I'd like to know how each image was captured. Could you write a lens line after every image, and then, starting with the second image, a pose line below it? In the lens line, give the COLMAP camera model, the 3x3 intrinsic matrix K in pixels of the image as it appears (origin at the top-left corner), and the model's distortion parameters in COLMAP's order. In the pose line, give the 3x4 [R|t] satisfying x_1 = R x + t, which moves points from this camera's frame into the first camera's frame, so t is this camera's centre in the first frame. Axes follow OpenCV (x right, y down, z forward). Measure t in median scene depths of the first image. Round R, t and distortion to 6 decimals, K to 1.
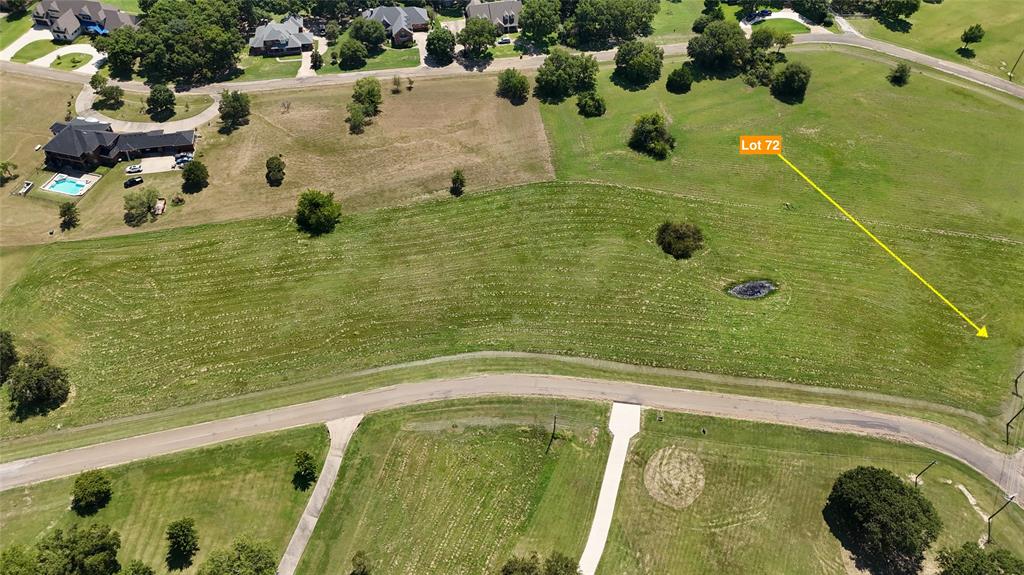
lens RADIAL K [[751.8, 0, 511.7], [0, 751.8, 290.9], [0, 0, 1]] dist [0.073034, -0.071342]
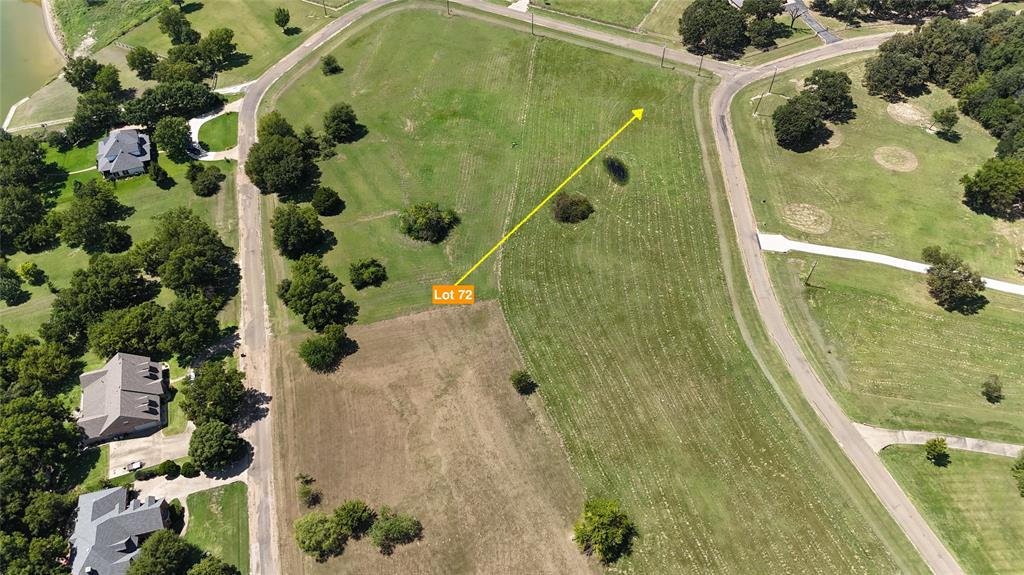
lens RADIAL K [[751.8, 0, 511.7], [0, 751.8, 290.9], [0, 0, 1]] dist [0.073034, -0.071342]
pose [[-0.109071, -0.751519, 0.650633, -0.578863], [0.759946, 0.358883, 0.541927, -0.691592], [-0.640769, 0.553555, 0.531970, 0.541320]]
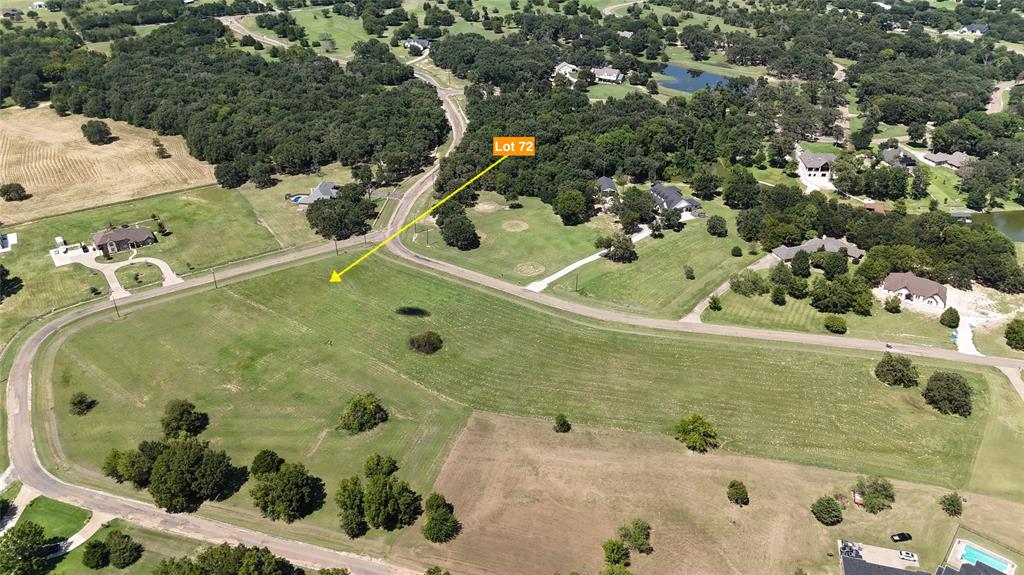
lens RADIAL K [[751.8, 0, 511.7], [0, 751.8, 290.9], [0, 0, 1]] dist [0.073034, -0.071342]
pose [[-0.909586, -0.205274, 0.361269, -0.377112], [0.321431, 0.203366, 0.924837, -1.273201], [-0.263315, 0.957343, -0.118997, 1.036697]]
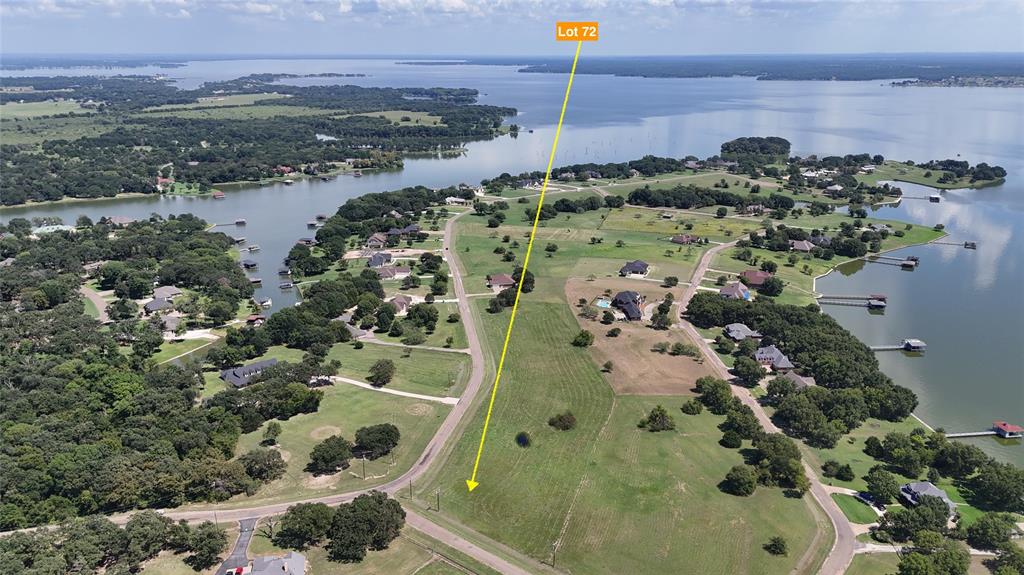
lens RADIAL K [[751.8, 0, 511.7], [0, 751.8, 290.9], [0, 0, 1]] dist [0.073034, -0.071342]
pose [[-0.089199, 0.309824, -0.946601, 1.741731], [-0.757528, 0.595954, 0.266439, -0.607412], [0.646680, 0.740842, 0.181542, 0.405909]]
